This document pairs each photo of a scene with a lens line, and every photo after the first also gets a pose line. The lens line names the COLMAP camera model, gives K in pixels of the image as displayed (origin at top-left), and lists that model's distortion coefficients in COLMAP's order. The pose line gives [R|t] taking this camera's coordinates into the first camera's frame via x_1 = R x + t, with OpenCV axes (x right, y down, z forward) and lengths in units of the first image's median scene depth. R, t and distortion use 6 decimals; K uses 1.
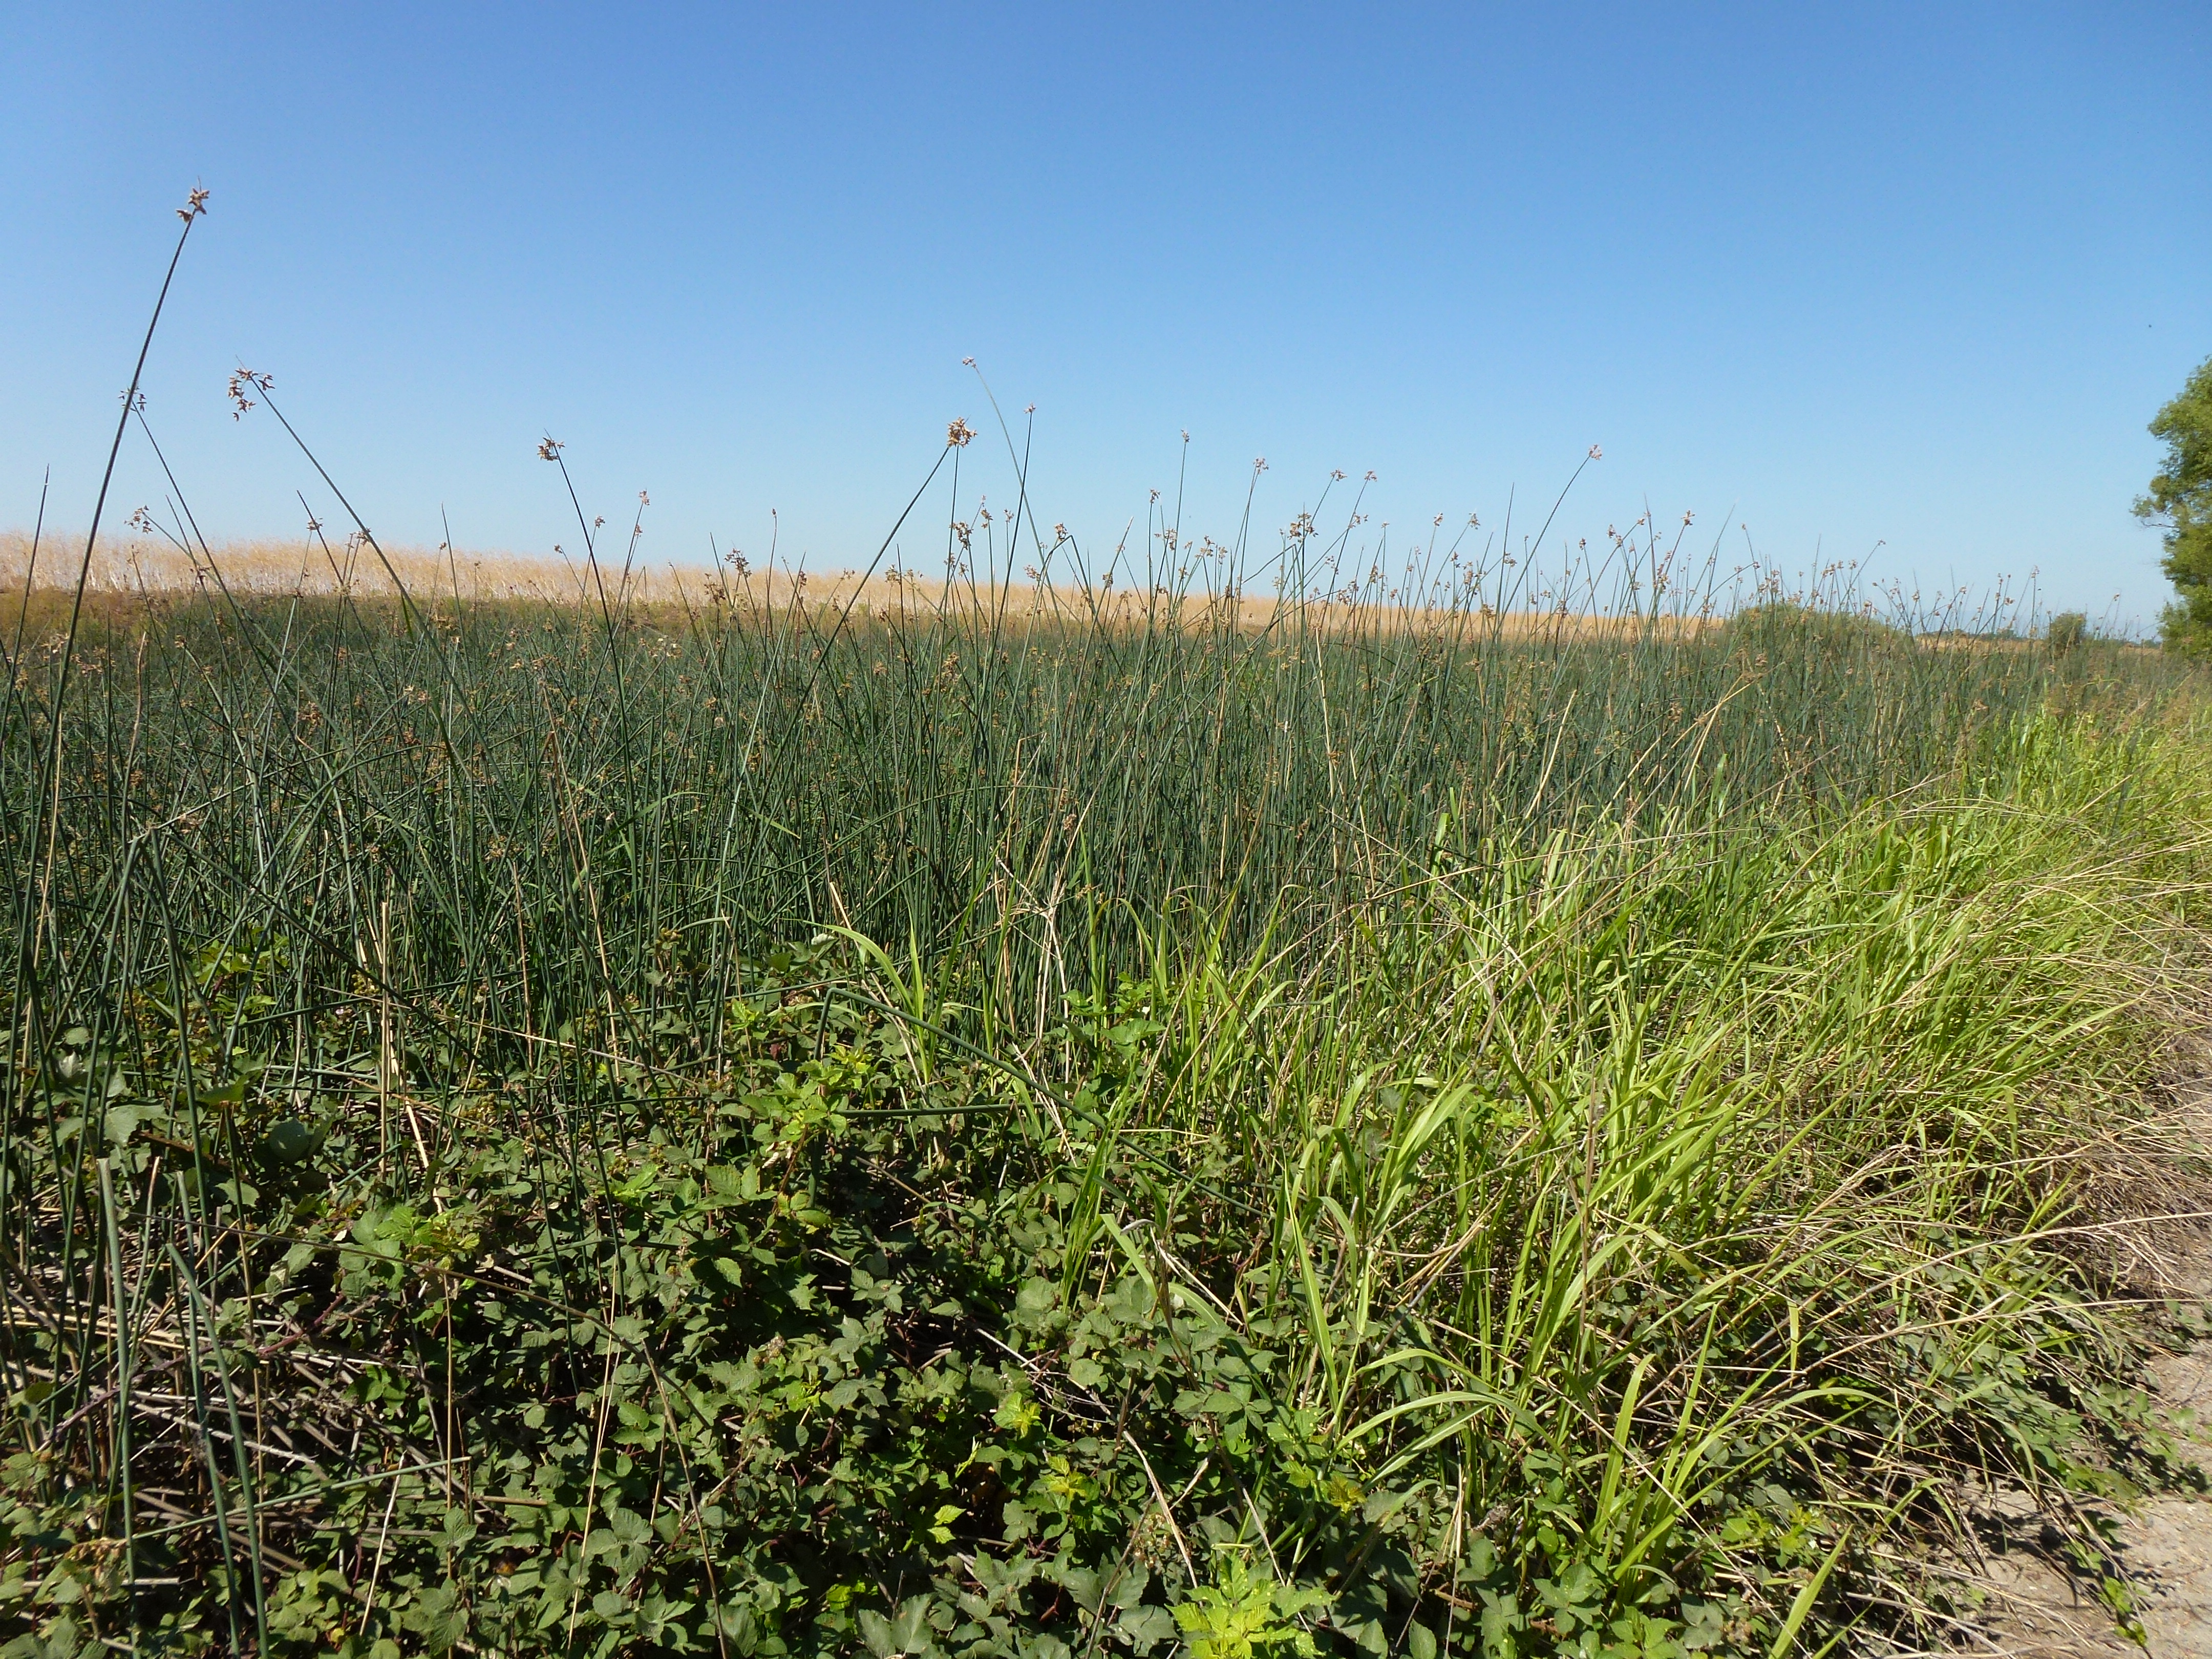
lens RADIAL K [[1586.0, 0, 1100.6], [0, 1586.0, 849.2], [0, 0, 1]] dist [-0.061061, 0.023970]
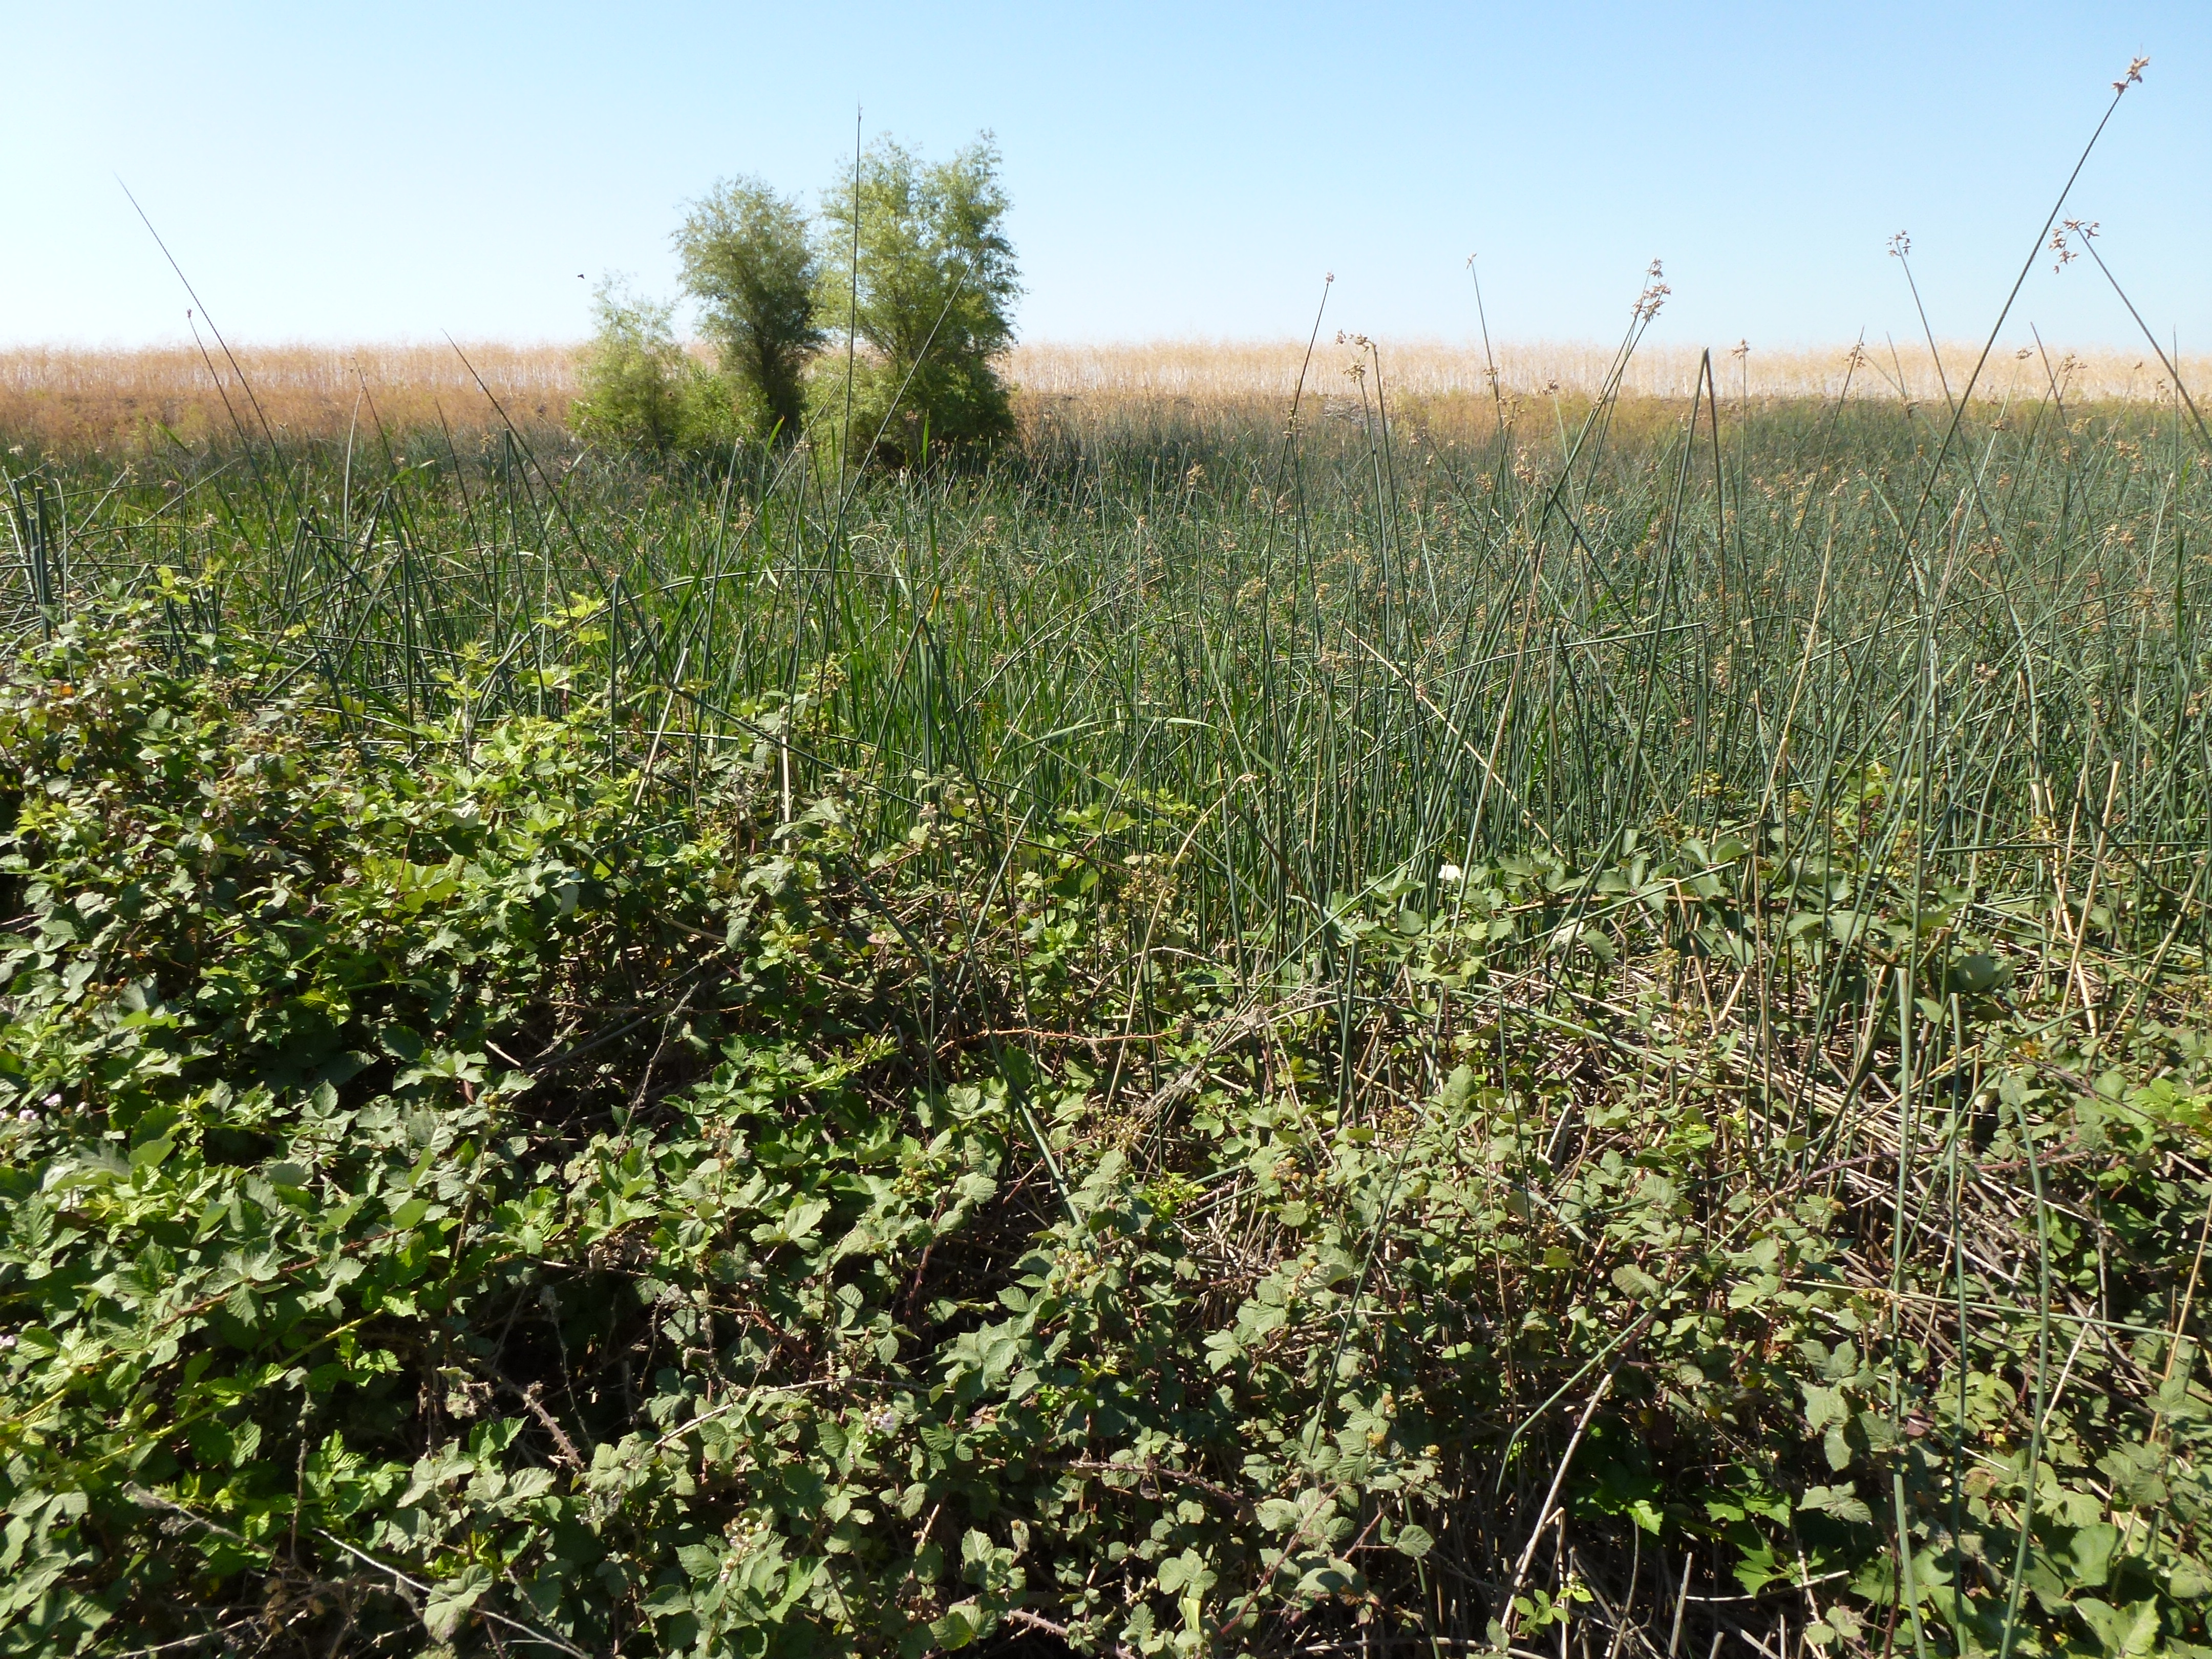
lens RADIAL K [[1586.0, 0, 1108.0], [0, 1586.0, 831.3], [0, 0, 1]] dist [-0.061061, 0.023970]
pose [[0.618270, 0.178193, -0.765500, -0.100167], [-0.091311, 0.983650, 0.155225, -0.018315], [0.780644, -0.026072, 0.624432, -0.123318]]
